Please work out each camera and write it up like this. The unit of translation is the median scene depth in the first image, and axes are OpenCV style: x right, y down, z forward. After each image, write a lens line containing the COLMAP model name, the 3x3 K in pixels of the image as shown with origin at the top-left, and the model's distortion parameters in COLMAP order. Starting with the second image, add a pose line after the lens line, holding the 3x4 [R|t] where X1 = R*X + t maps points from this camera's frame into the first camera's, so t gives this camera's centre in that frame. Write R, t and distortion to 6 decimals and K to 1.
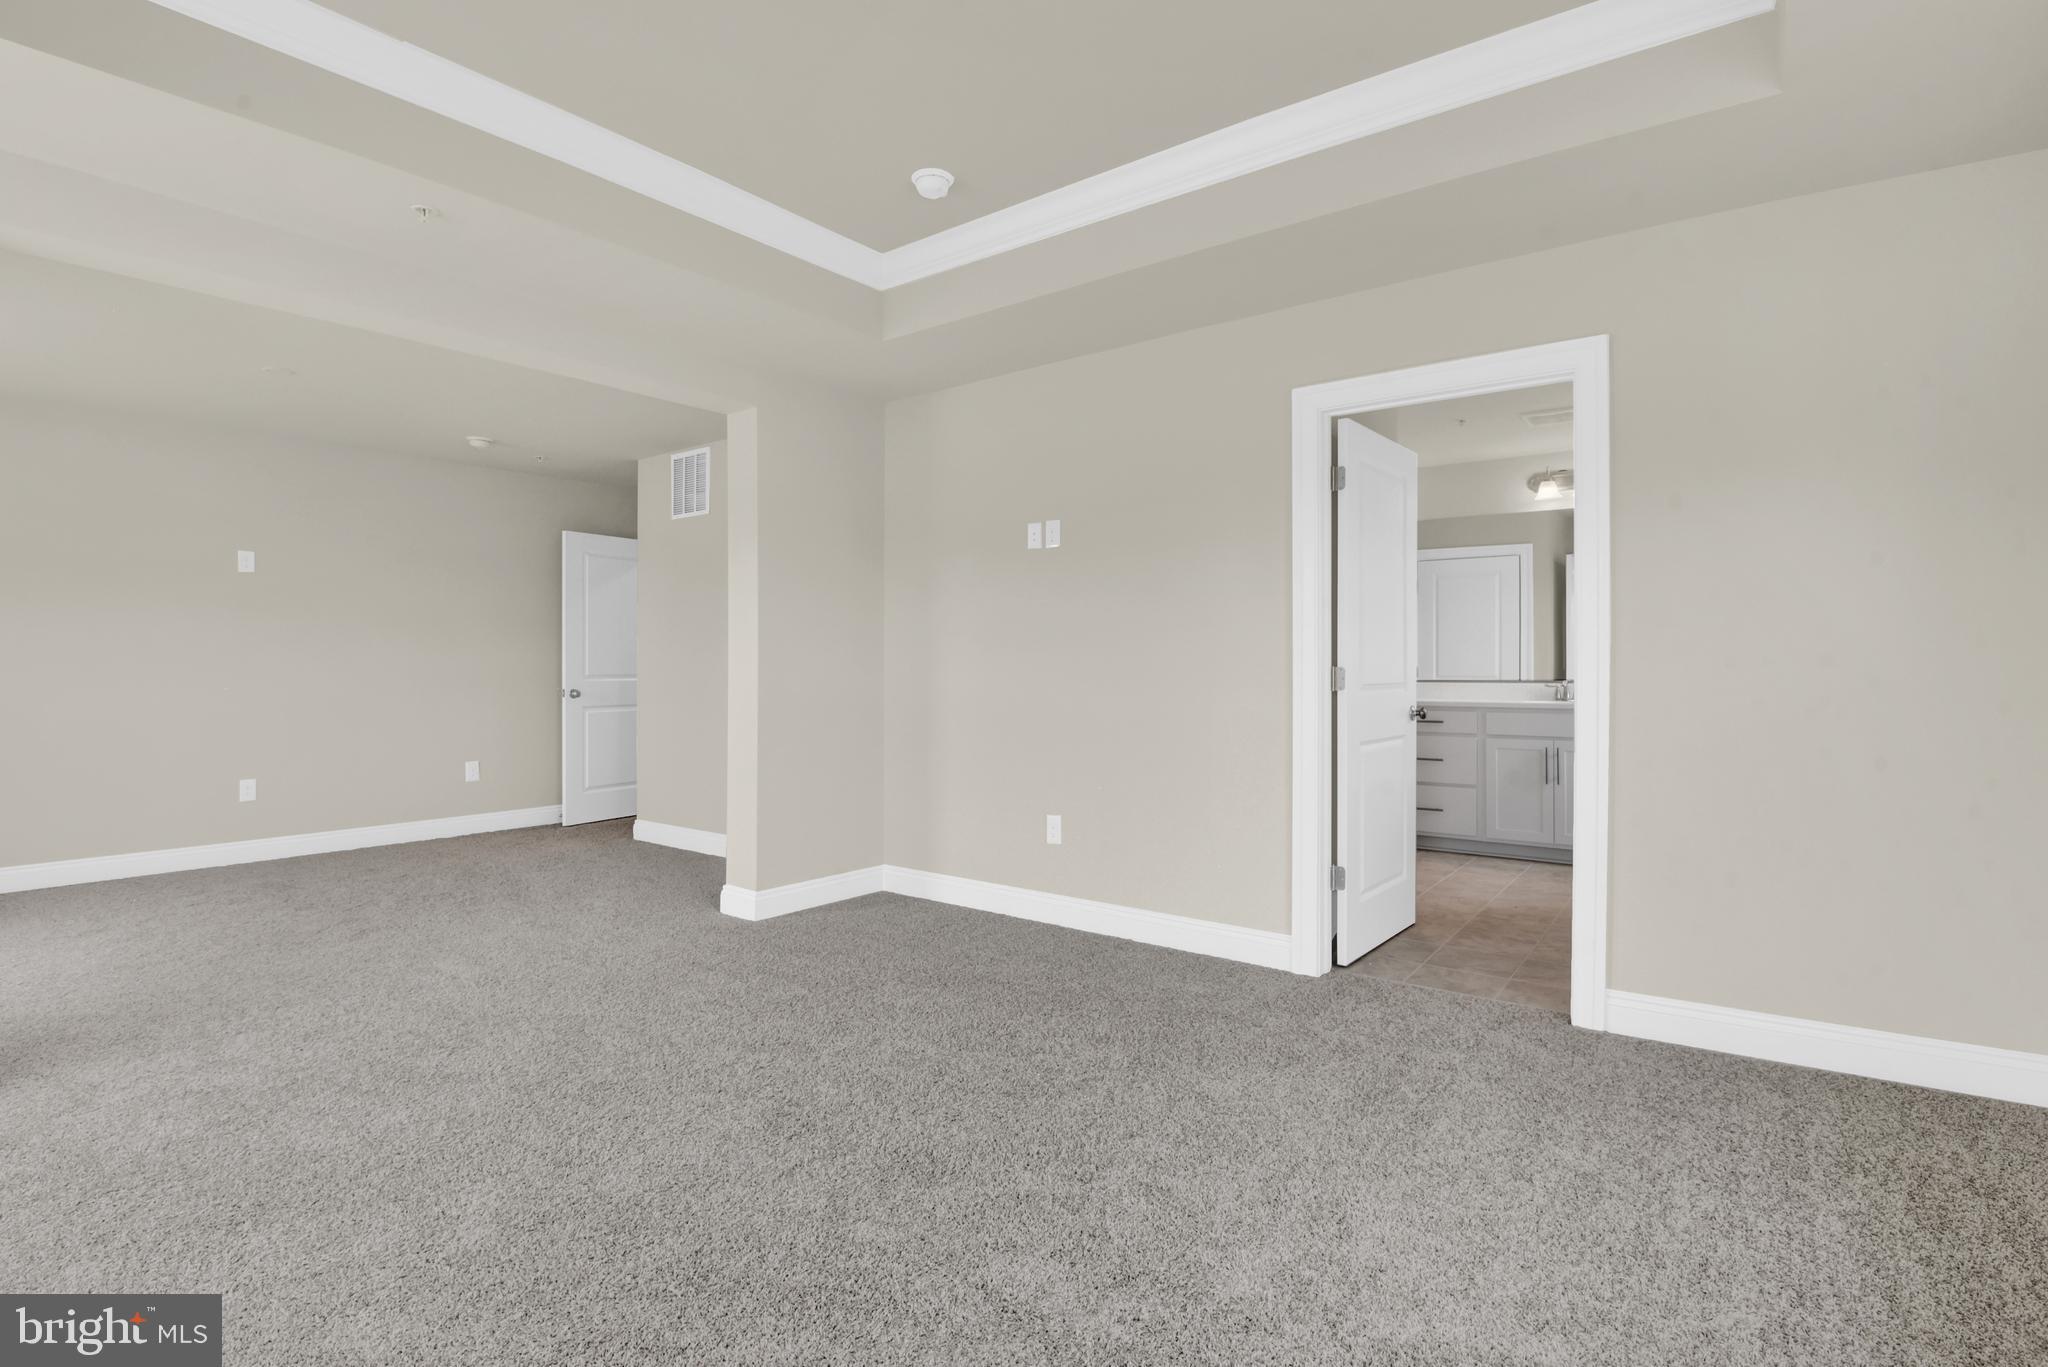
lens RADIAL K [[959.3, 0, 1020.6], [0, 959.3, 666.0], [0, 0, 1]] dist [-0.035661, 0.001015]
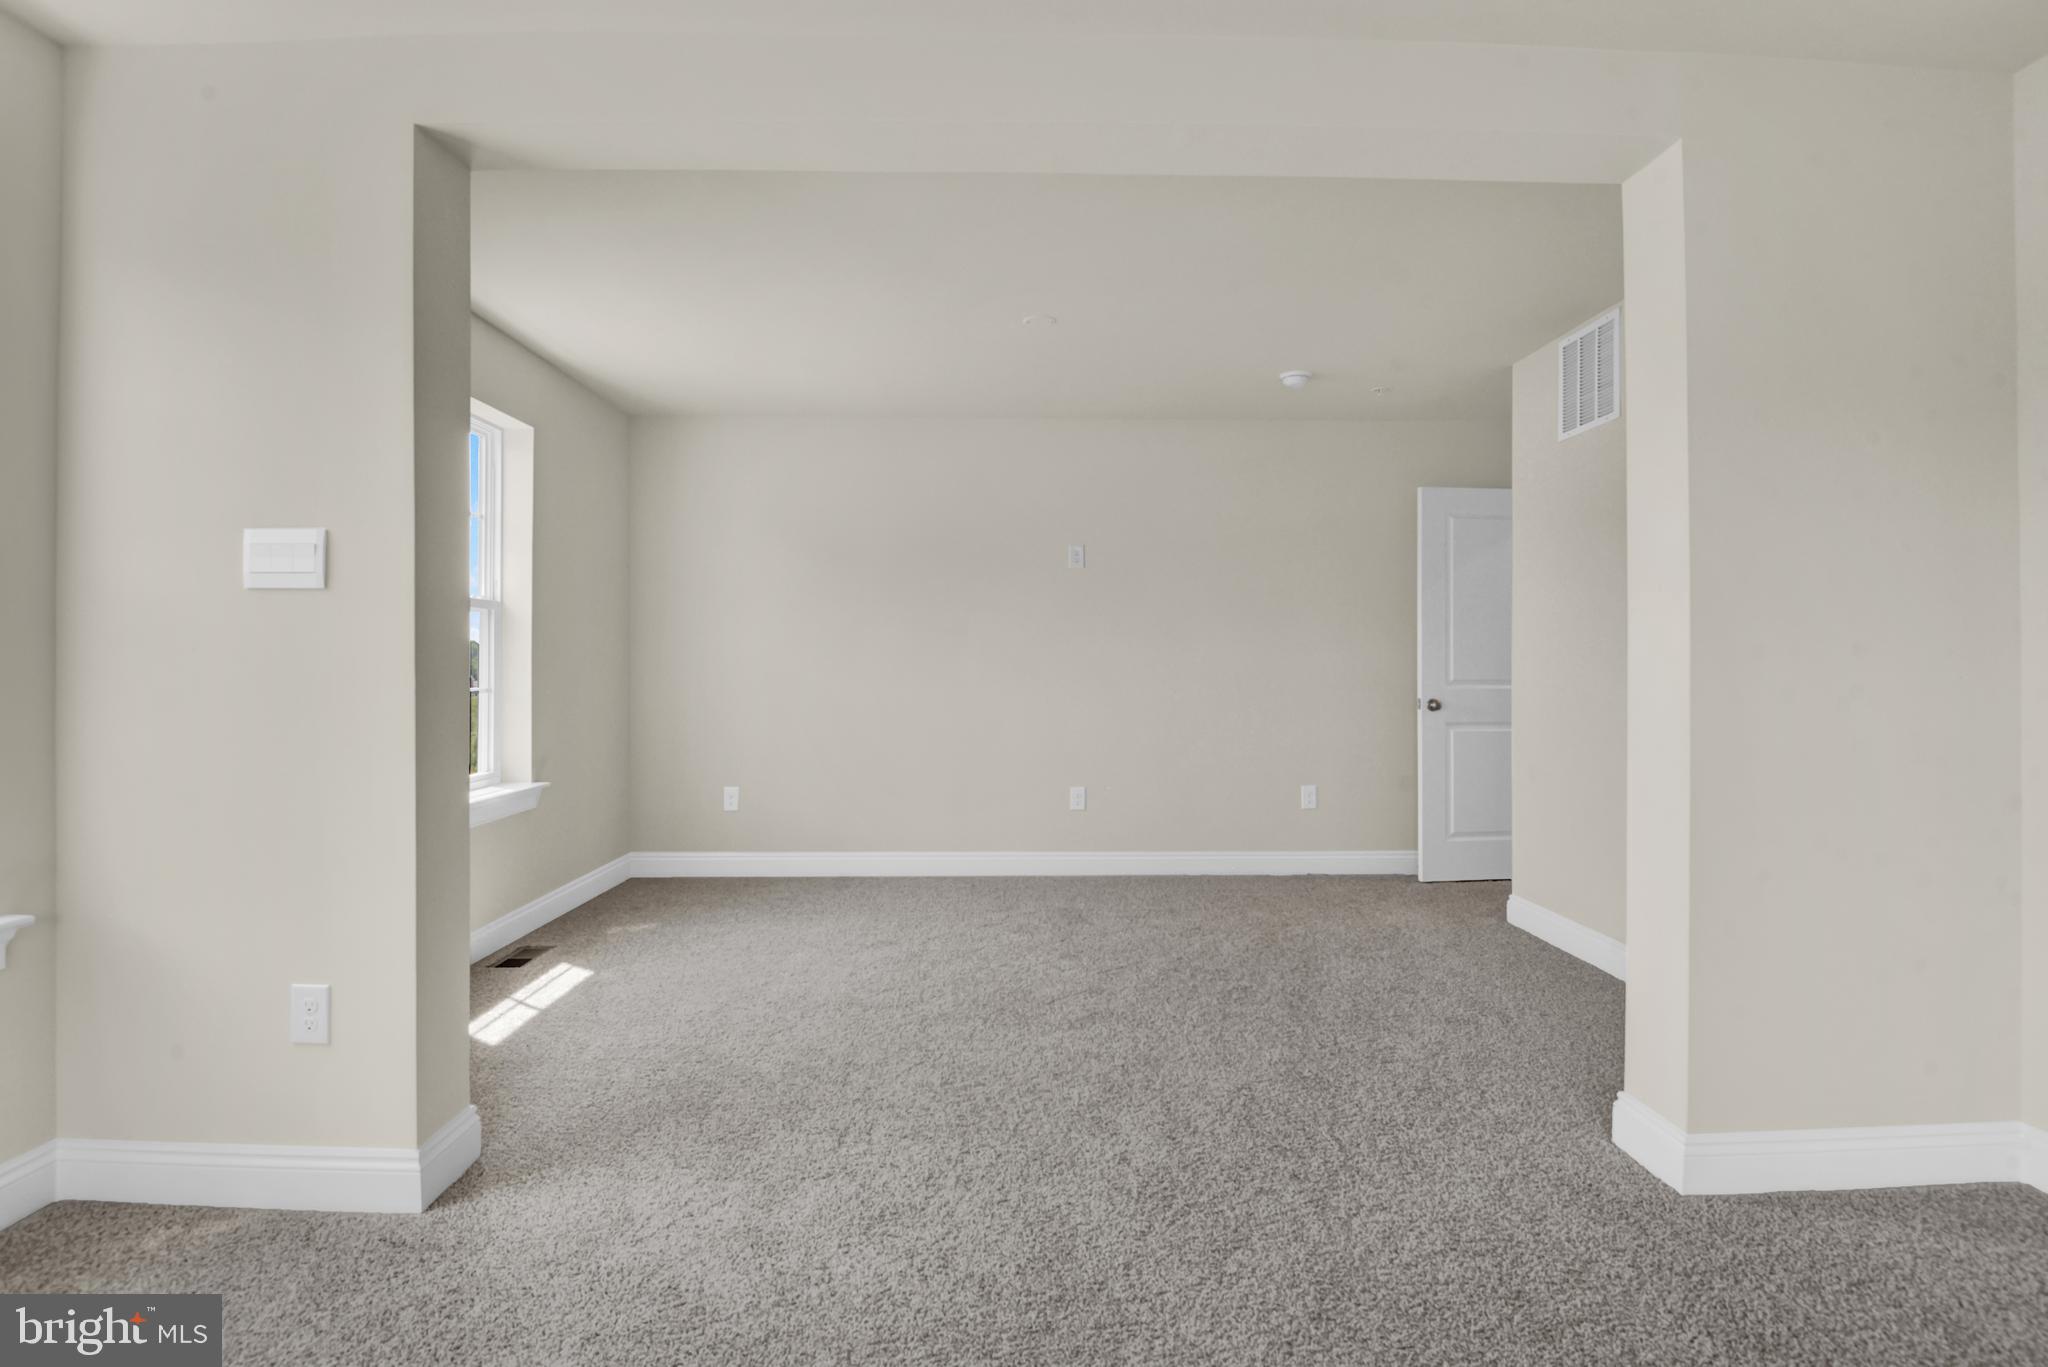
lens RADIAL K [[959.3, 0, 1037.0], [0, 959.3, 661.6], [0, 0, 1]] dist [-0.035661, 0.001015]
pose [[0.611008, 0.000099, -0.791625, -0.078471], [-0.002775, 0.999994, -0.002017, -0.002595], [0.791620, 0.003429, 0.611004, 0.341634]]
